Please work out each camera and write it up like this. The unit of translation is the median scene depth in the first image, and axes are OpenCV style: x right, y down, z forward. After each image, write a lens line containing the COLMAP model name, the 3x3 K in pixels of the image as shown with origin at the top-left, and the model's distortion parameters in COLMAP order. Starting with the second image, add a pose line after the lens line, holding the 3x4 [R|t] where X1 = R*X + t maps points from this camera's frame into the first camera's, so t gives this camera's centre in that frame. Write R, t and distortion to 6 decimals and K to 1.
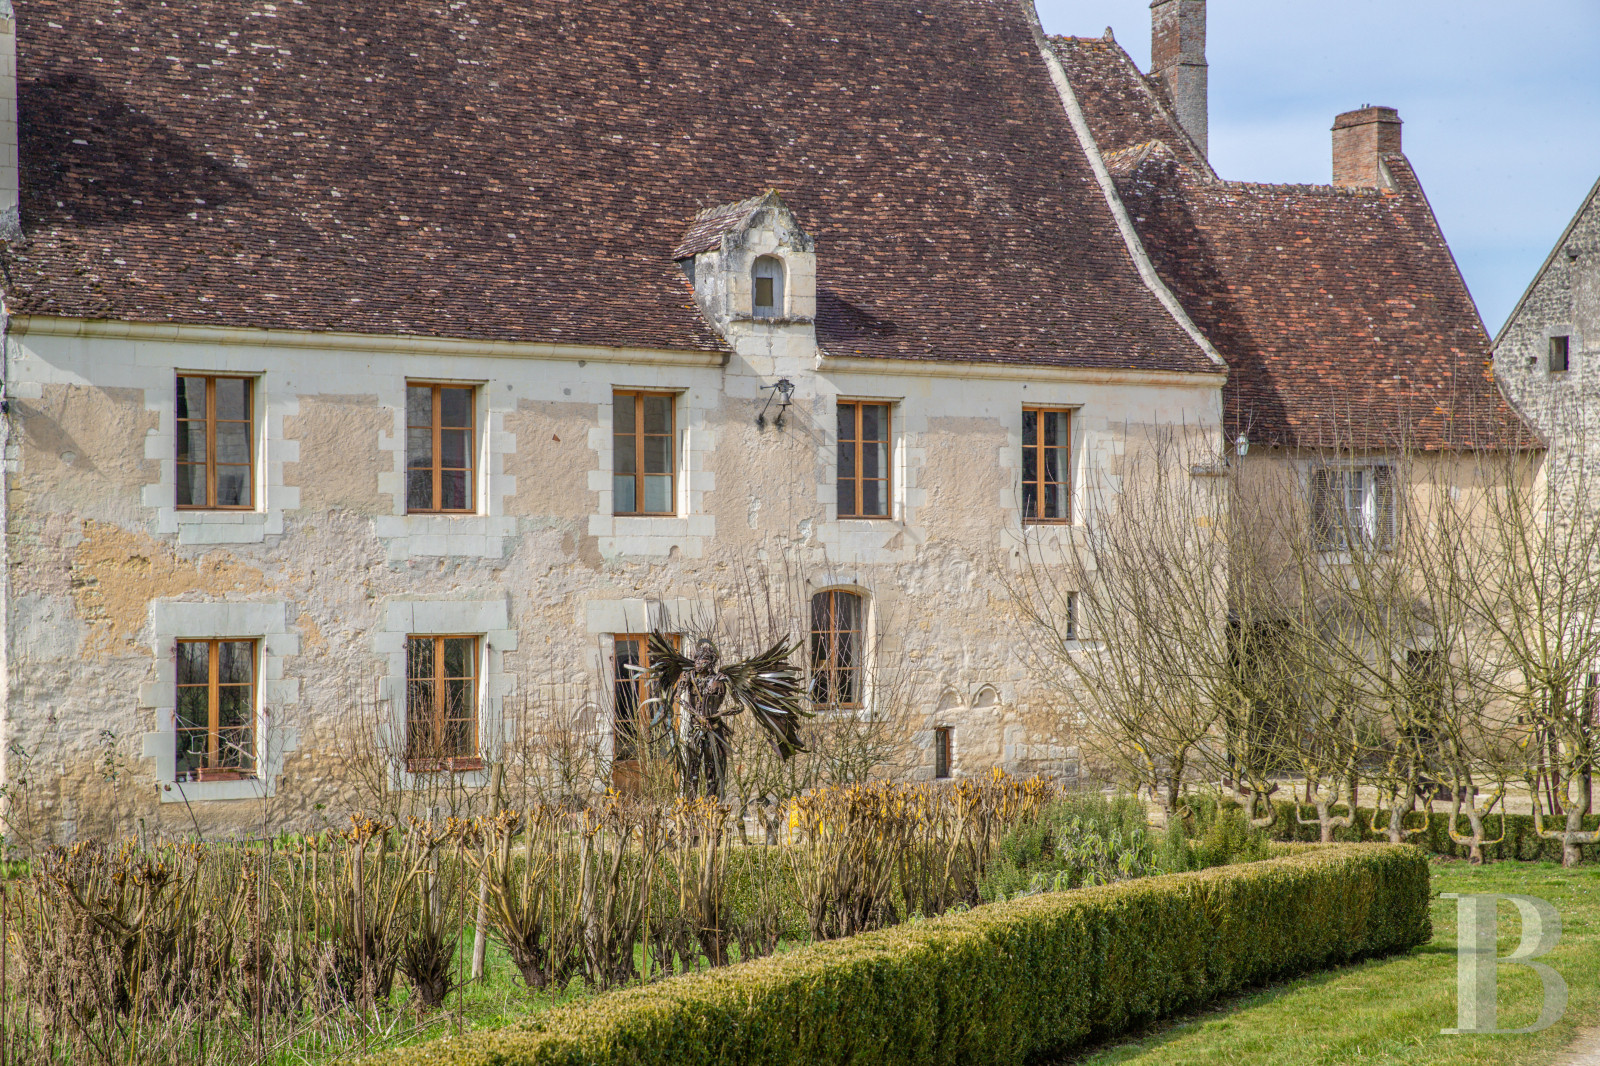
lens RADIAL K [[3039.2, 0, 806.4], [0, 3039.2, 537.5], [0, 0, 1]] dist [0.272599, 0.000000]
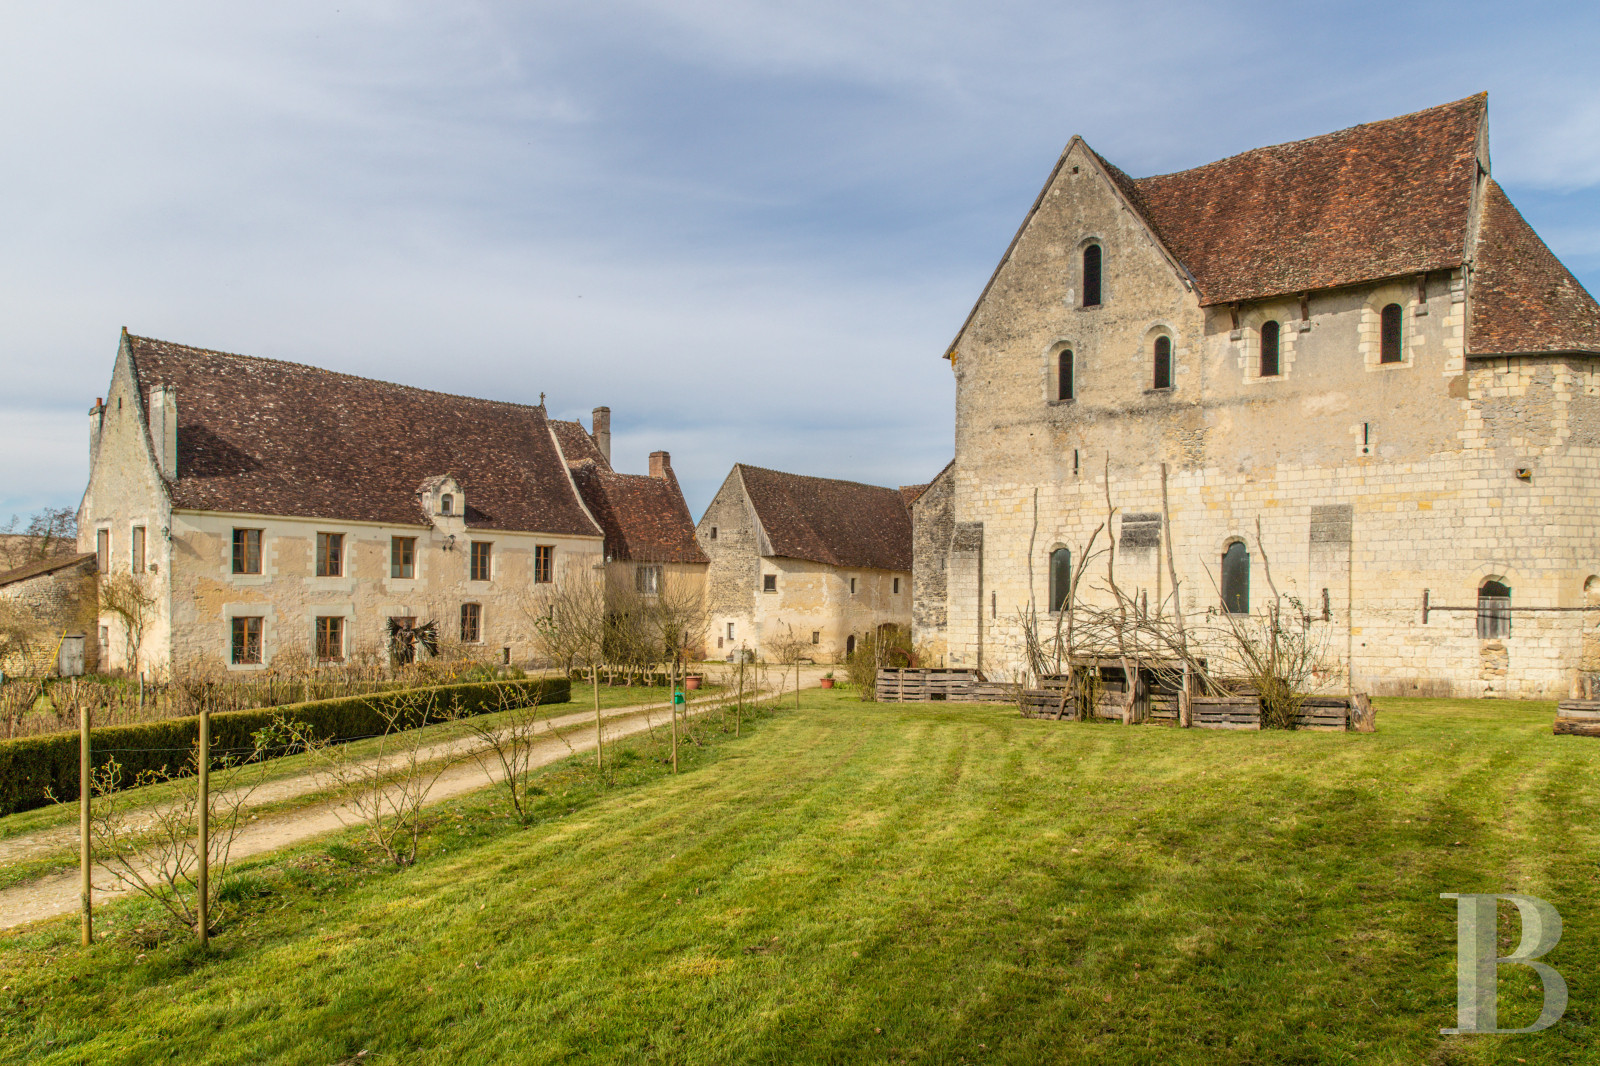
lens RADIAL K [[1109.0, 0, 818.0], [0, 1109.0, 615.9], [0, 0, 1]] dist [0.016165, 0.008399]
pose [[0.963440, 0.013023, 0.267608, 0.048472], [-0.021386, 0.999369, 0.028358, -0.009696], [-0.267070, -0.033044, 0.963111, -0.178566]]
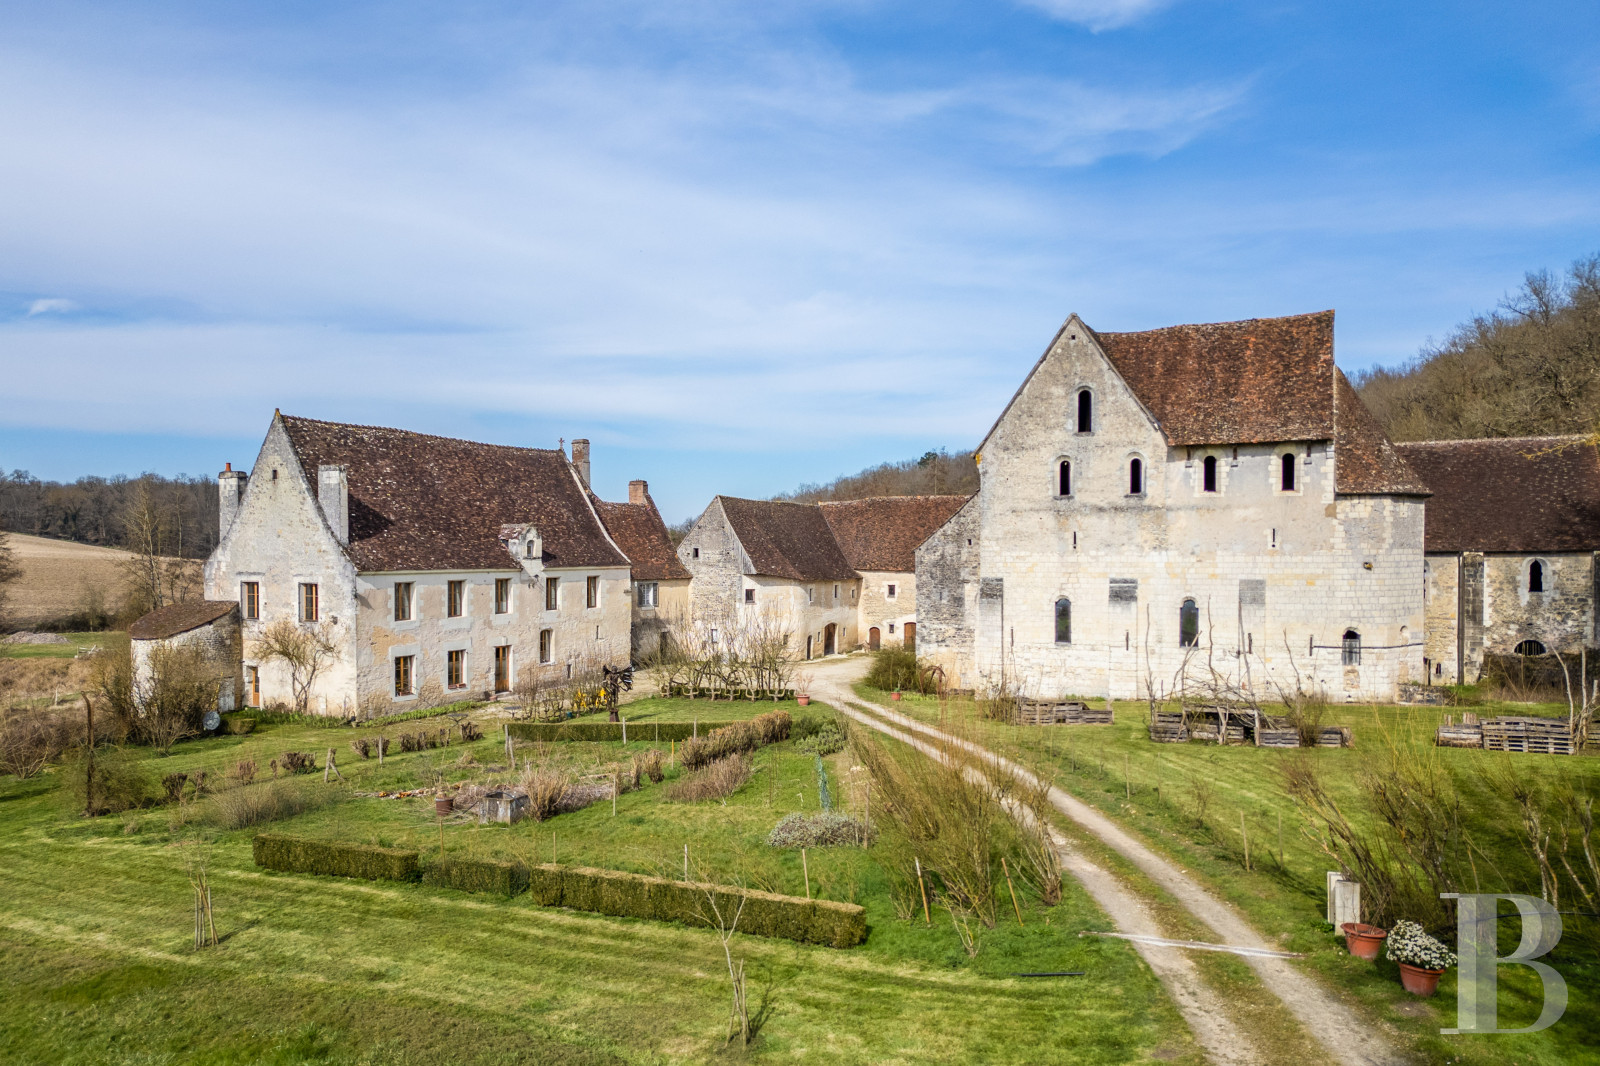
lens RADIAL K [[1145.1, 0, 821.7], [0, 1145.1, 584.4], [0, 0, 1]] dist [0.085744, -0.006327]
pose [[0.871621, -0.010047, 0.490077, -0.383199], [-0.014855, 0.998789, 0.046895, -0.108798], [-0.489955, -0.048155, 0.870417, -0.373839]]
